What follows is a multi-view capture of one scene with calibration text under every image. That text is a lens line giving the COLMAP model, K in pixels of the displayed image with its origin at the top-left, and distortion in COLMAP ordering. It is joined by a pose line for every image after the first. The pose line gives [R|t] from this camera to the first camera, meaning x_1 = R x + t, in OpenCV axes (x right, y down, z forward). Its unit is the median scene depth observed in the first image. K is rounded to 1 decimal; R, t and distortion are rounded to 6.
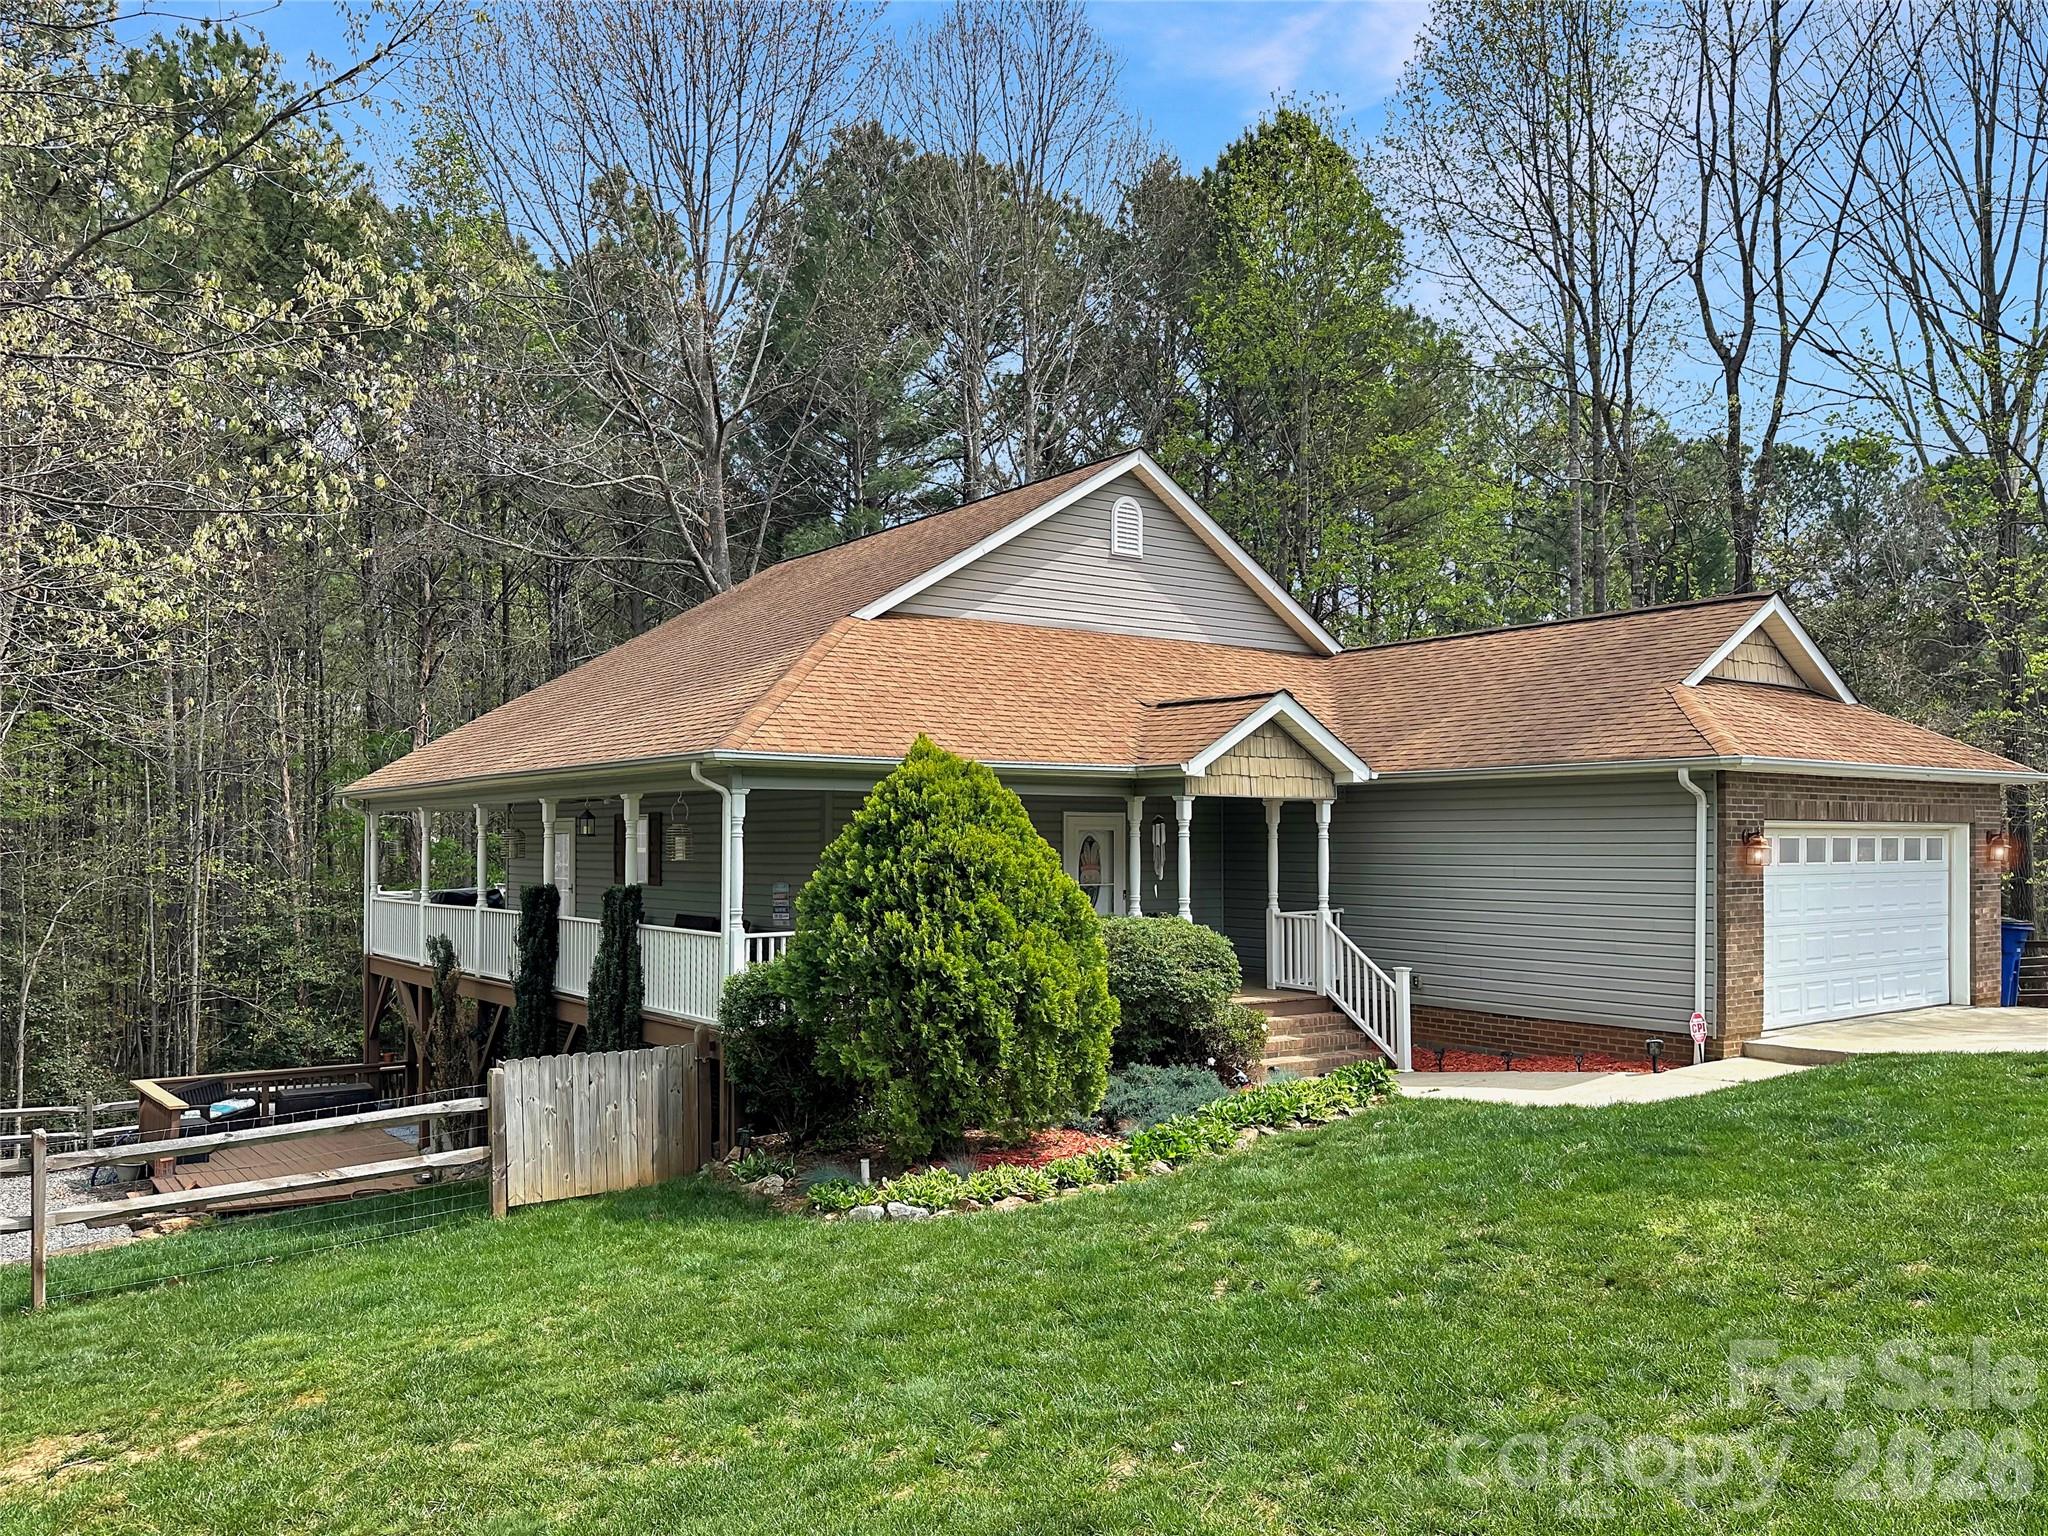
lens RADIAL K [[1489.7, 0, 1024.0], [0, 1489.7, 768.0], [0, 0, 1]] dist [0.083953, -0.100071]
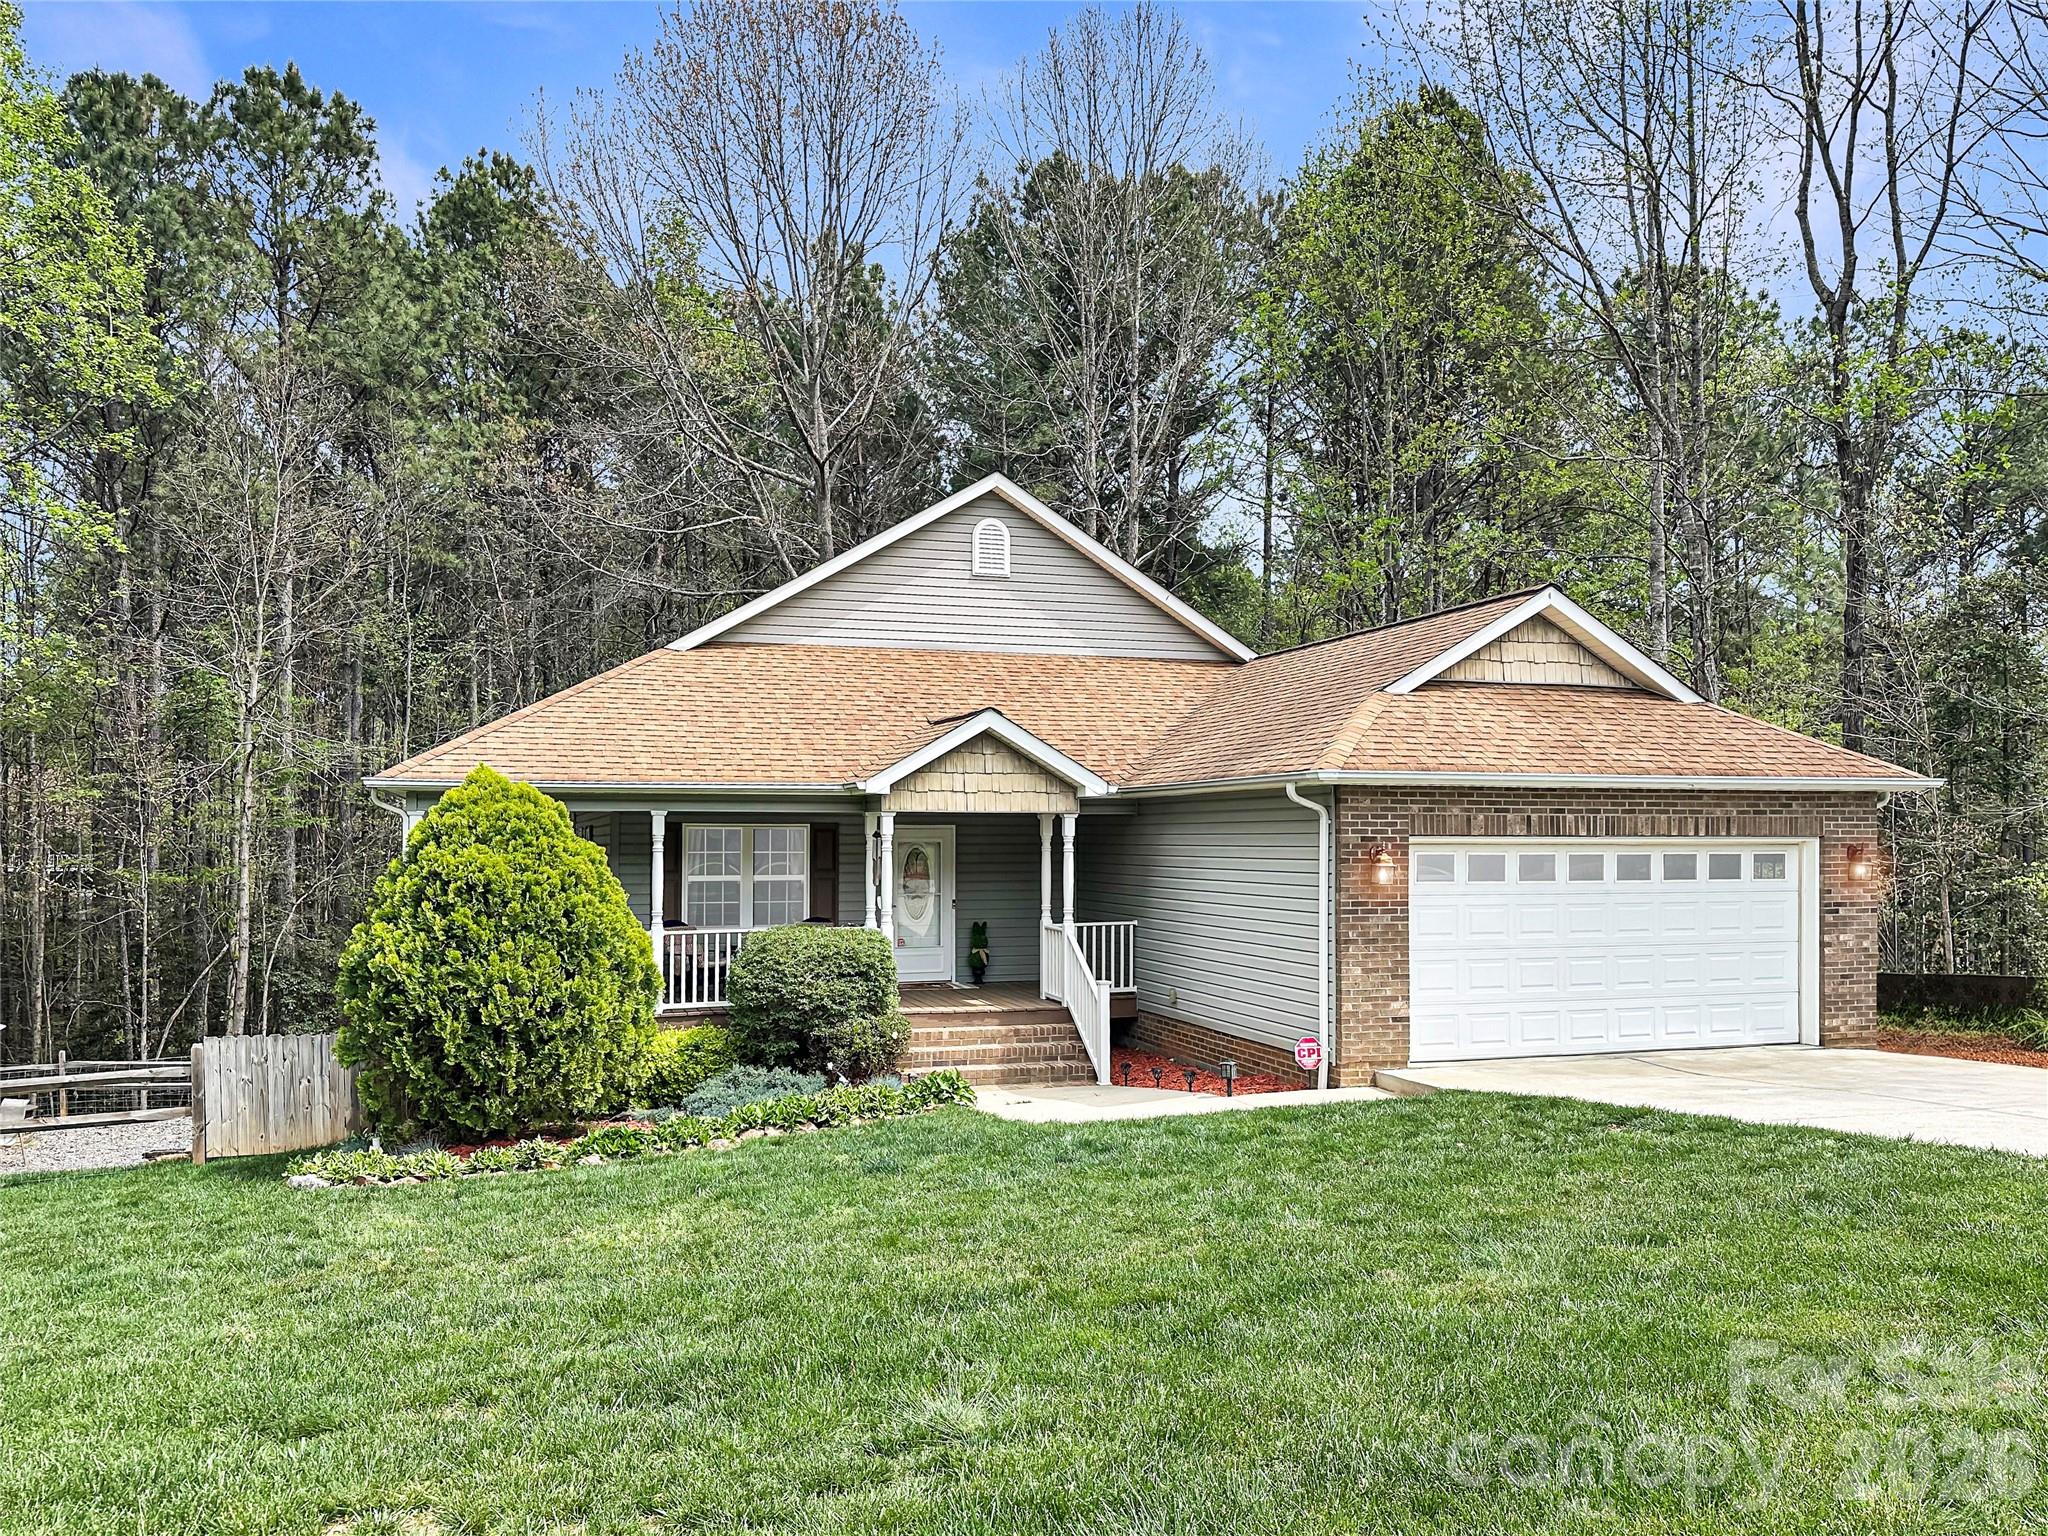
lens RADIAL K [[1459.4, 0, 1024.0], [0, 1459.4, 768.0], [0, 0, 1]] dist [0.081254, -0.085185]
pose [[0.952099, -0.013145, -0.305507, 0.498621], [0.013659, 0.999907, -0.000456, -0.009867], [0.305485, -0.003739, 0.952190, 0.052167]]
